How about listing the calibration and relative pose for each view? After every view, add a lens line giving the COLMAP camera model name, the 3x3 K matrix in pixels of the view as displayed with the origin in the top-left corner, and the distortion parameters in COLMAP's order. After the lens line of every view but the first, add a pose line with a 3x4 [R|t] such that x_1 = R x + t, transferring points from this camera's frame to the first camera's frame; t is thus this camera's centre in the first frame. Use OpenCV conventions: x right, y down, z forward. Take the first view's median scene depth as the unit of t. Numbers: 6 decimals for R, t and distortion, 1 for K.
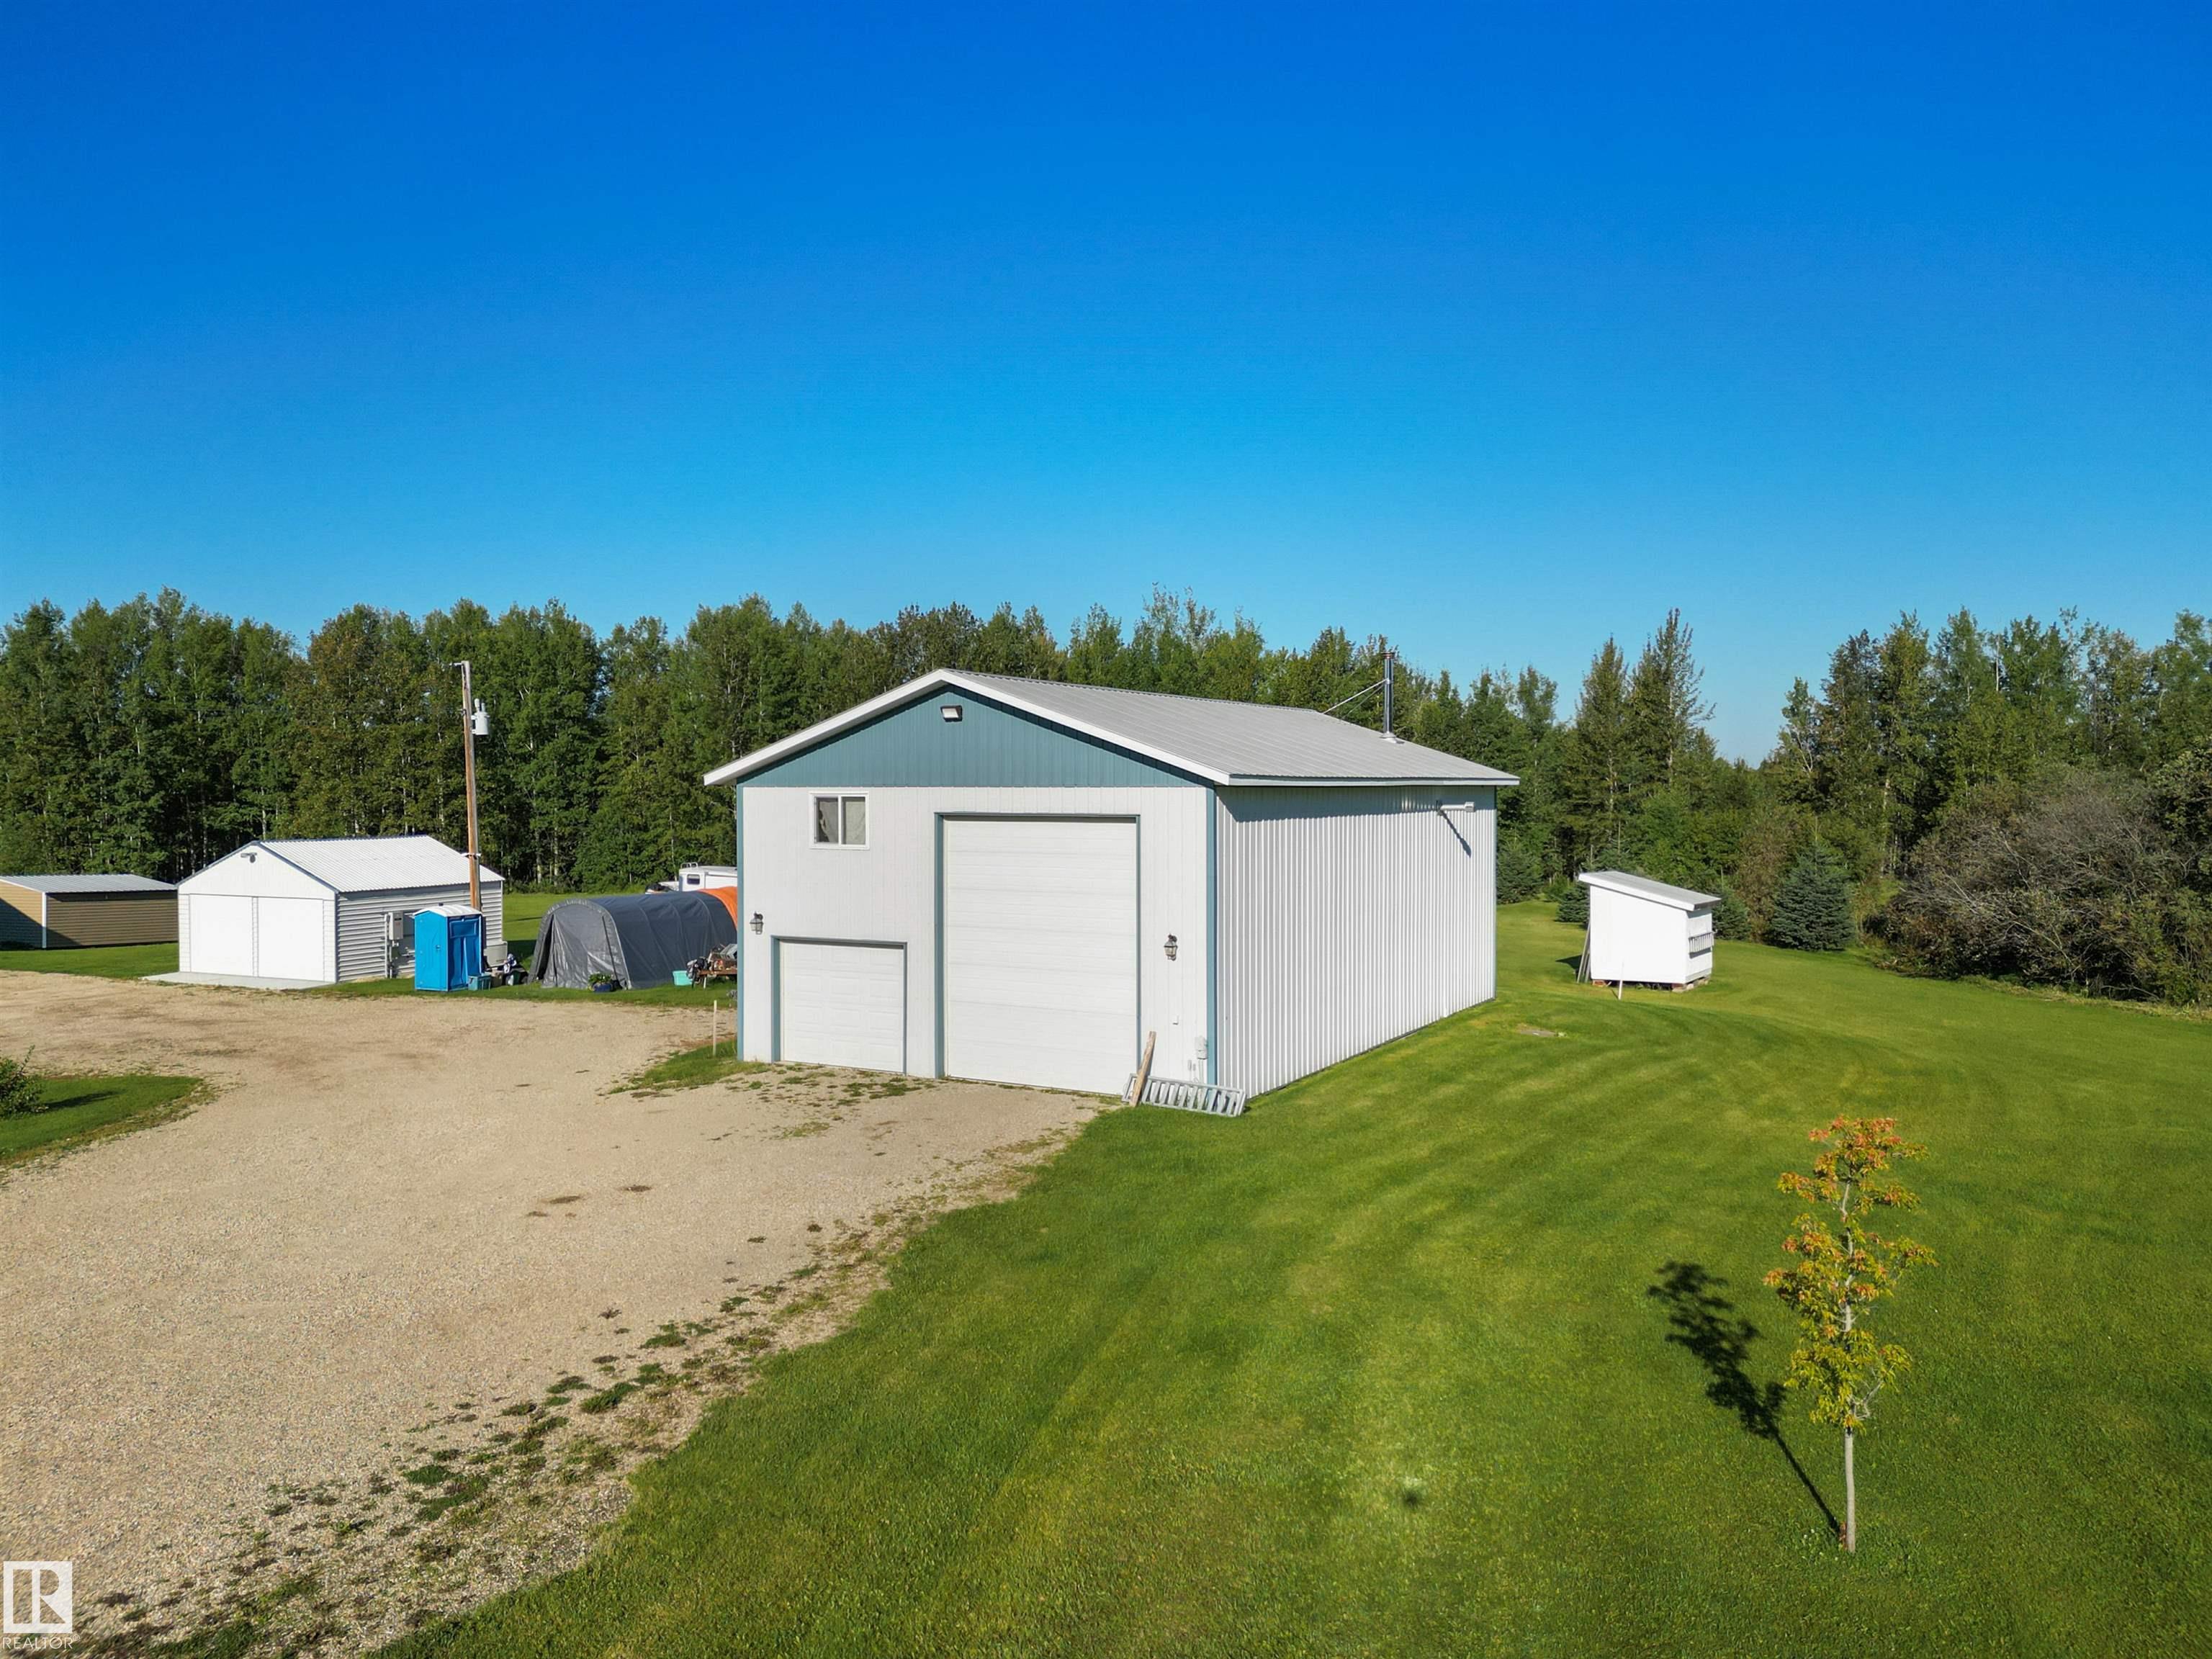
lens RADIAL K [[1541.9, 0, 1100.0], [0, 1541.9, 827.1], [0, 0, 1]] dist [0.103284, -0.114539]
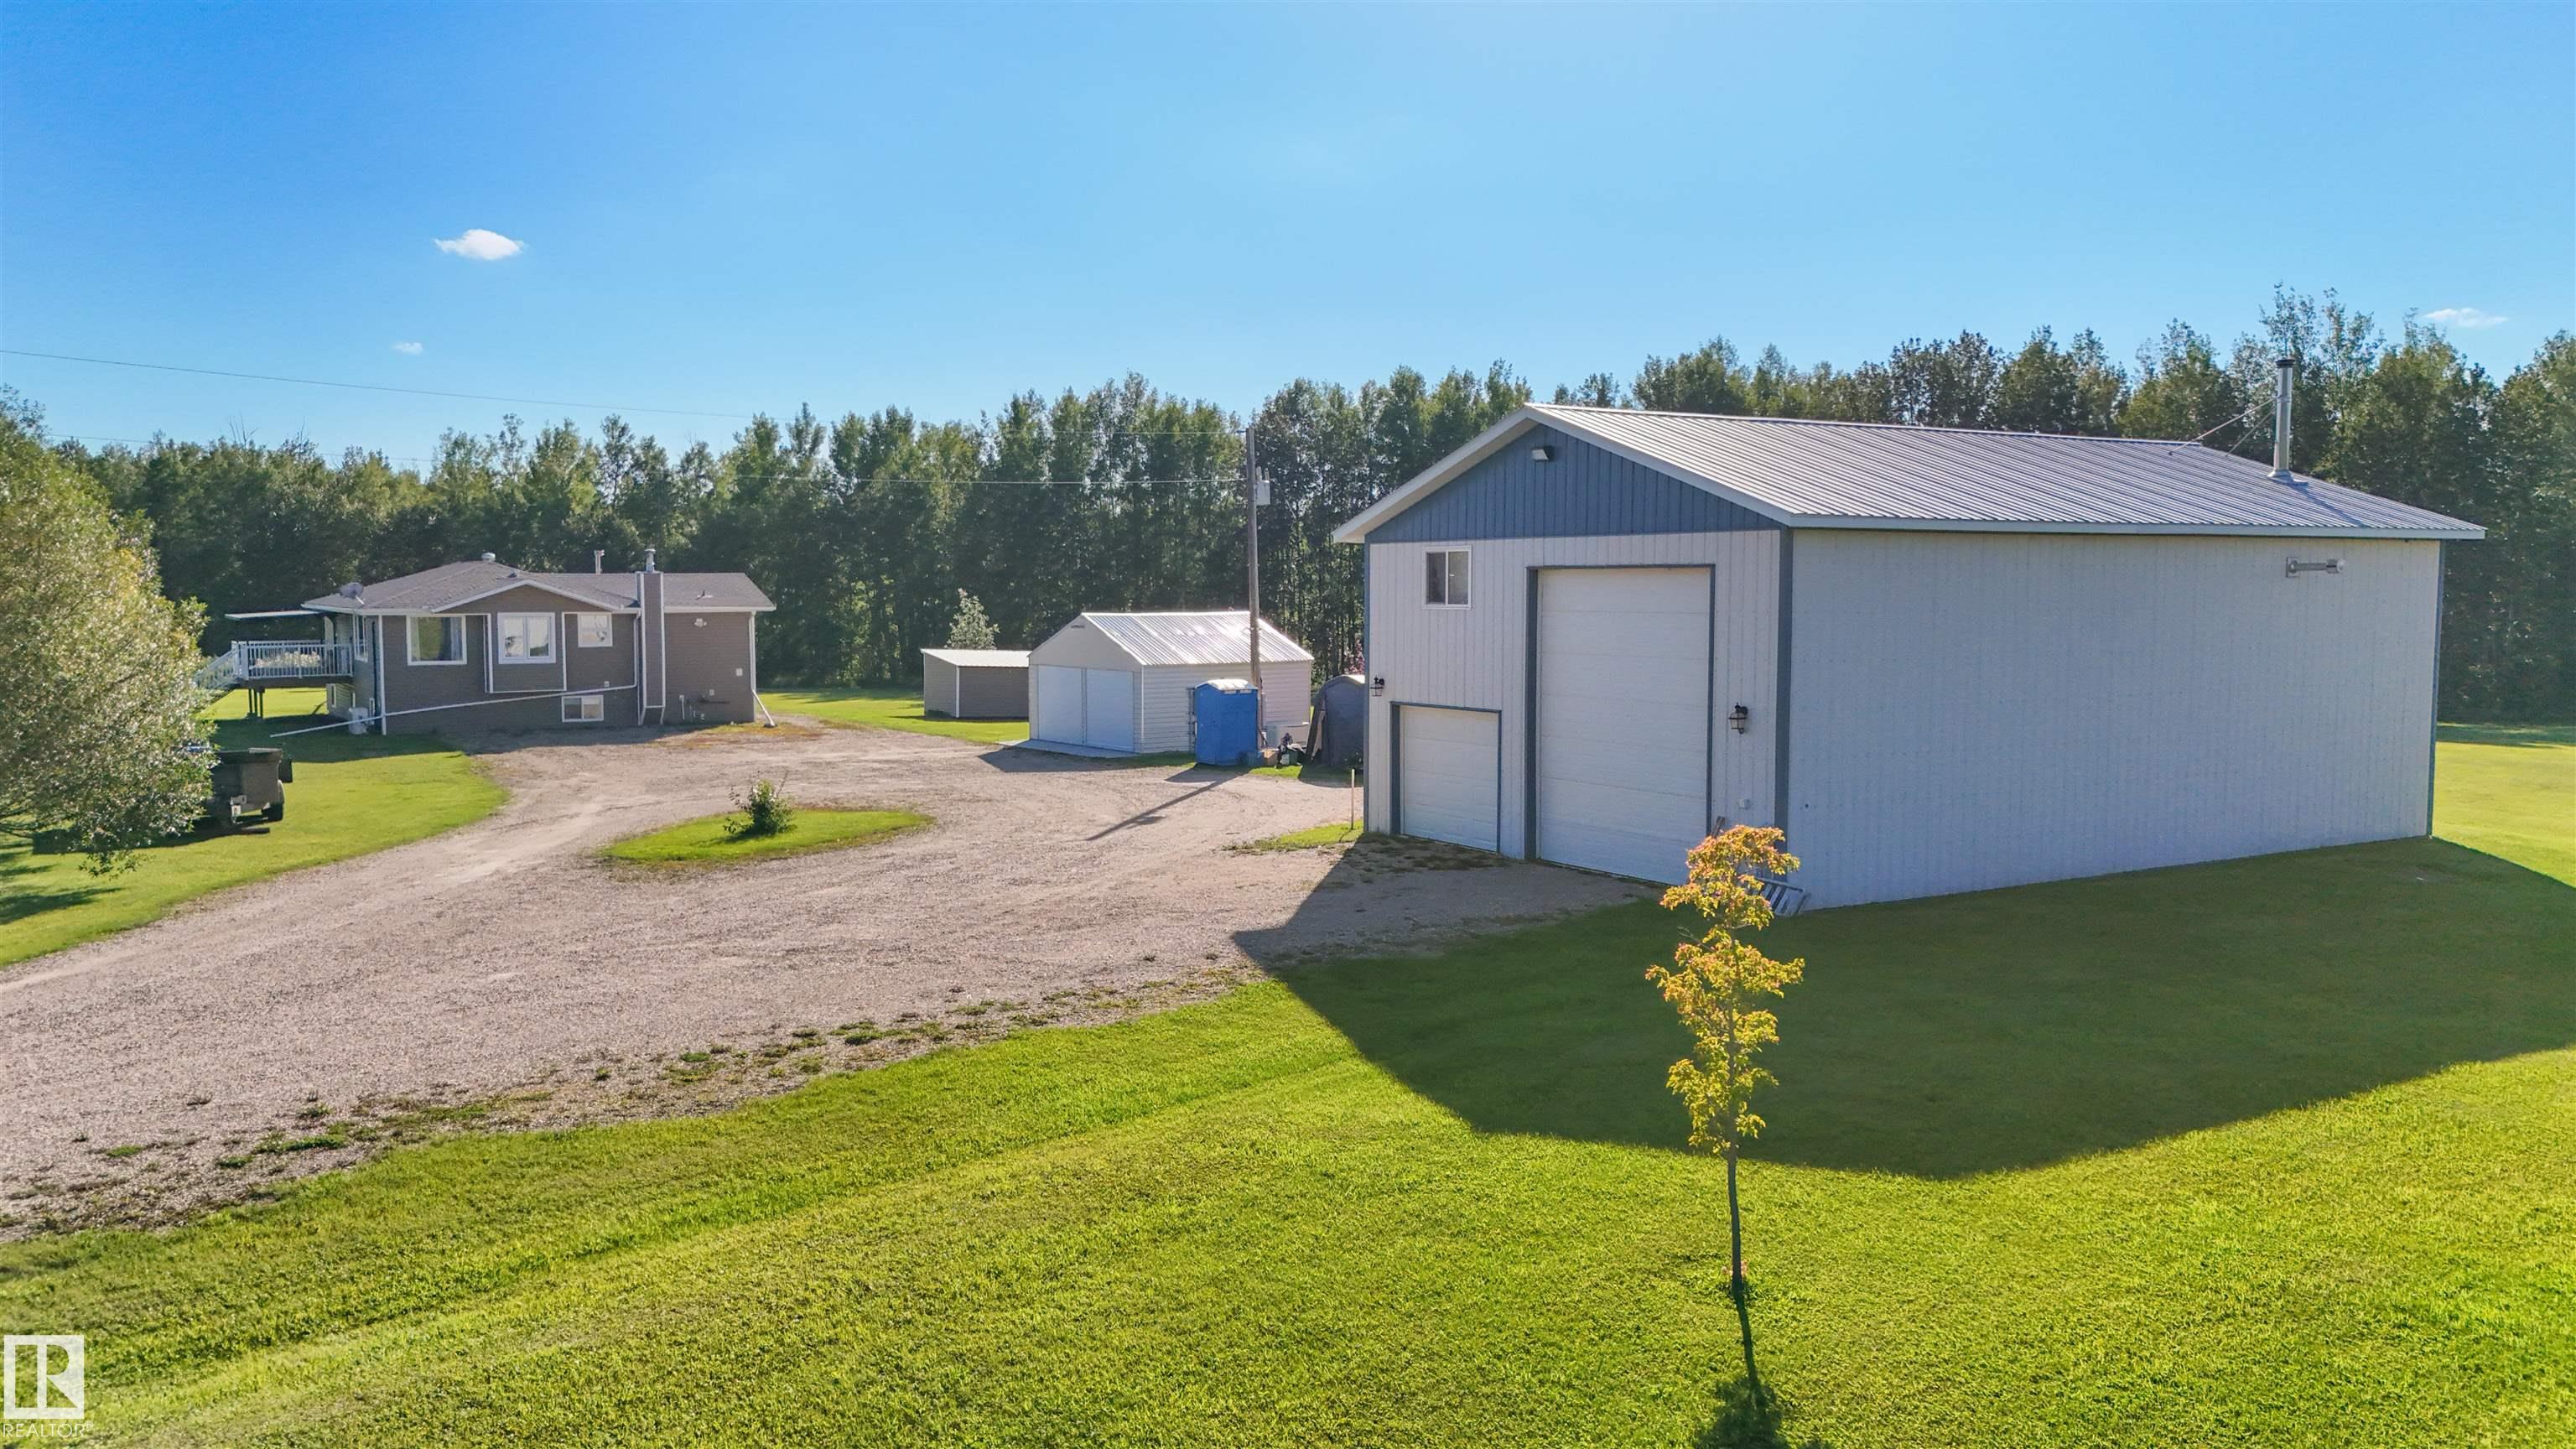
lens RADIAL K [[1901.1, 0, 1293.2], [0, 1901.1, 718.5], [0, 0, 1]] dist [0.083578, -0.092808]
pose [[0.880863, 0.034669, -0.472099, 0.180778], [-0.013146, 0.998721, 0.048814, 0.015574], [0.473188, -0.036792, 0.880193, -0.034185]]
